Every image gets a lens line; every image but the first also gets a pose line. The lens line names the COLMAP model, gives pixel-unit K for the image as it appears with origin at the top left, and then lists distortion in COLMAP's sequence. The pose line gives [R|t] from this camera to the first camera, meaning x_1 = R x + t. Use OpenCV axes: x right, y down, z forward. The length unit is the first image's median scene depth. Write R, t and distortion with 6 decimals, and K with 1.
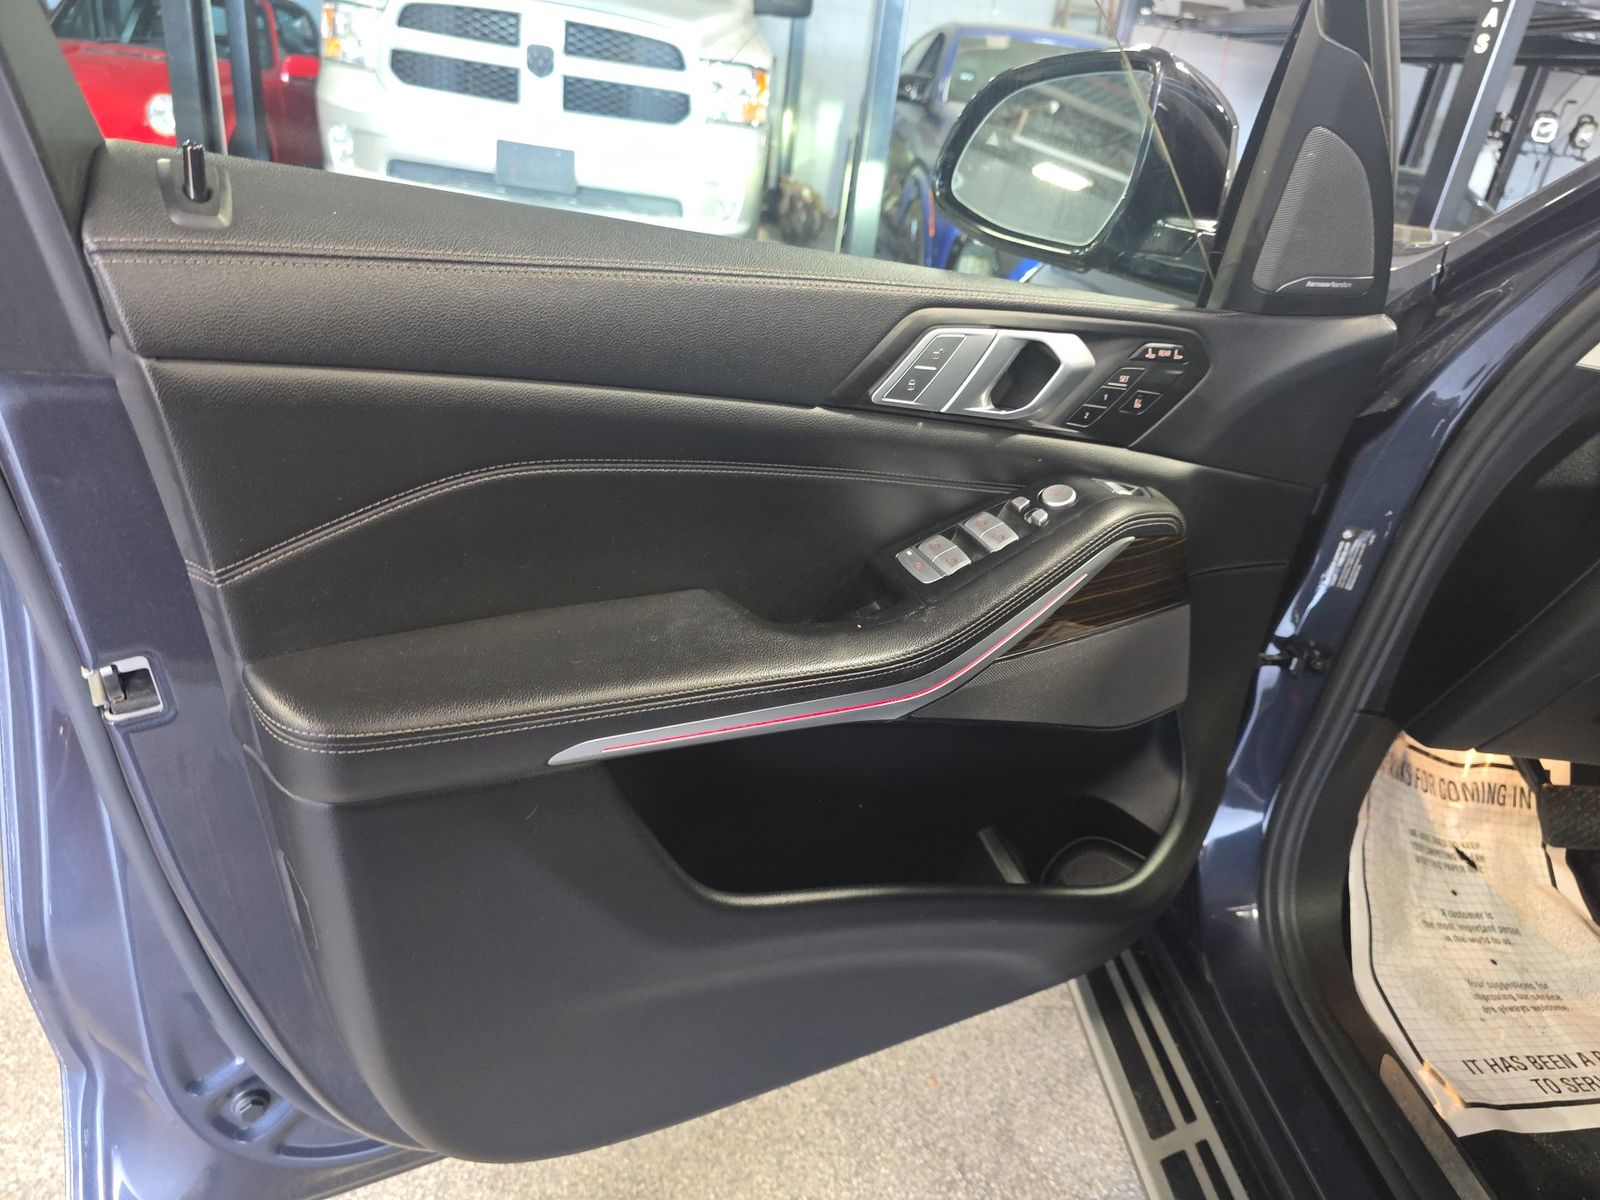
lens RADIAL K [[1091.4, 0, 805.7], [0, 1091.4, 616.3], [0, 0, 1]] dist [0.071575, -0.049346]
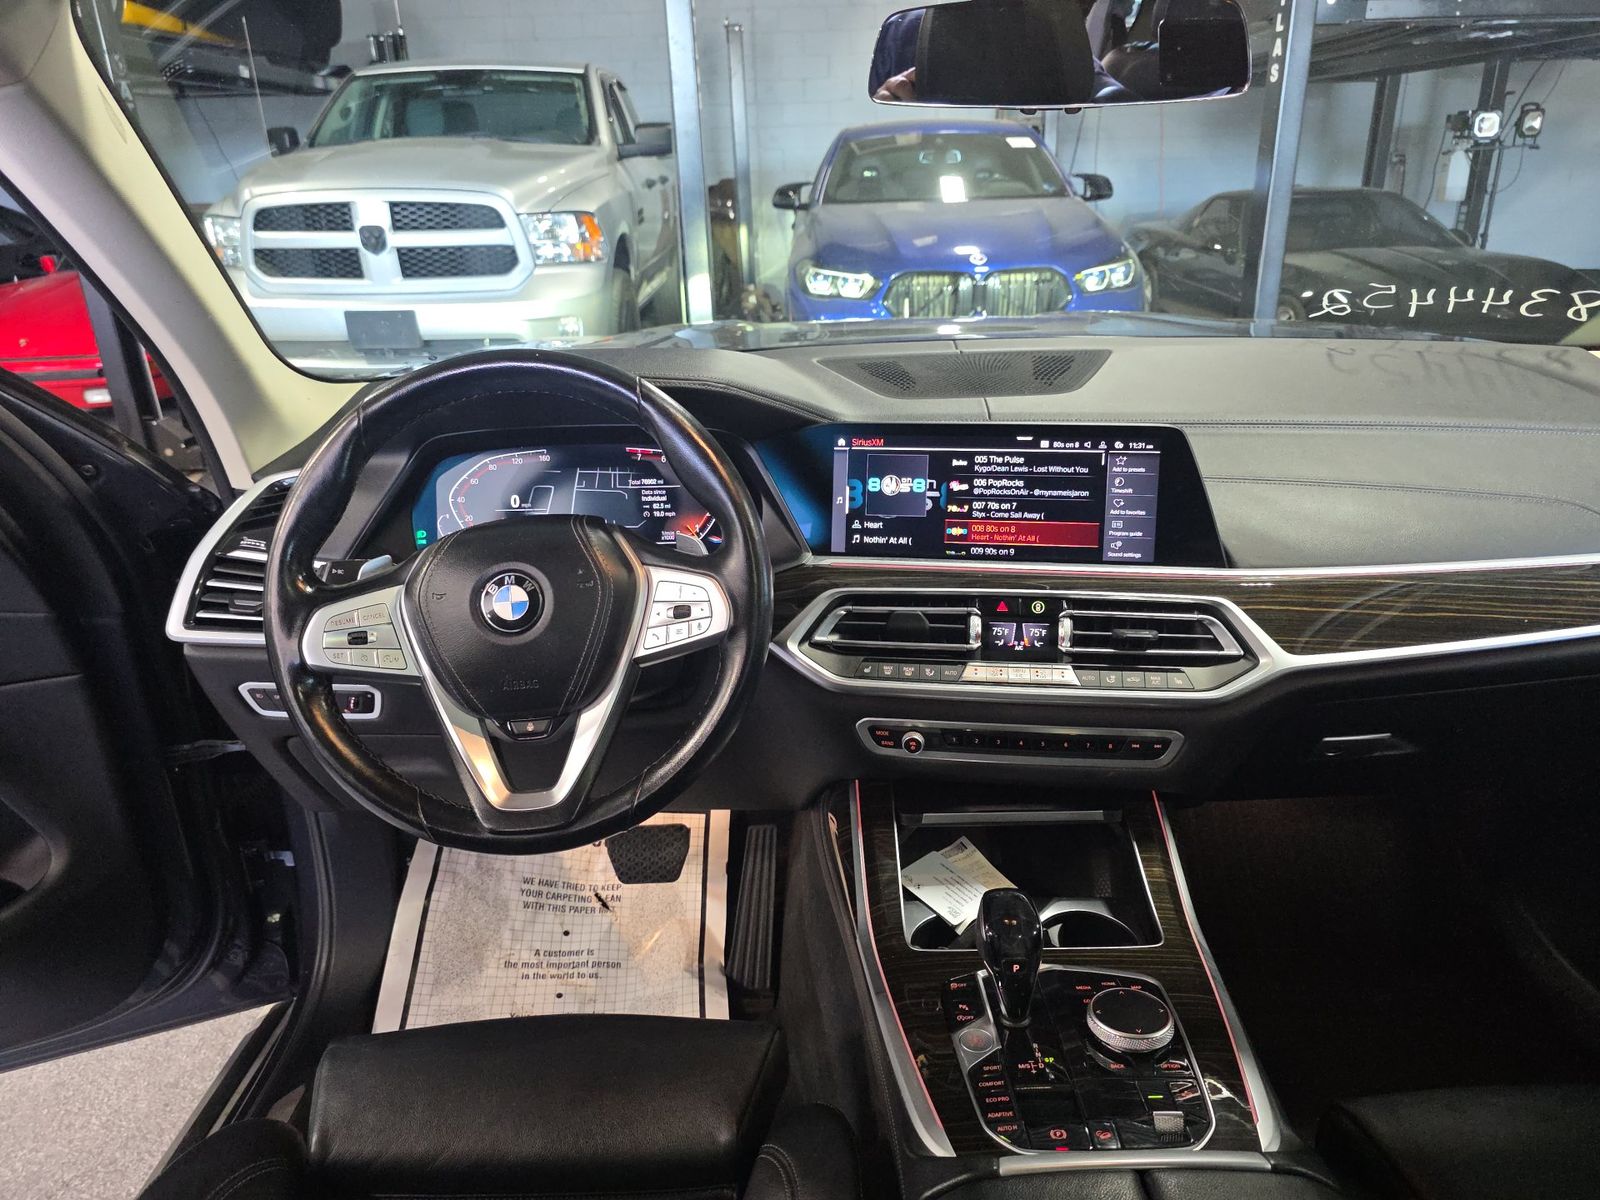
lens RADIAL K [[1091.4, 0, 805.7], [0, 1091.4, 616.3], [0, 0, 1]] dist [0.071575, -0.049346]
pose [[0.983842, -0.108097, -0.142723, 0.308865], [0.096880, 0.991800, -0.083346, 0.015757], [0.150562, 0.068173, 0.986247, -0.017808]]
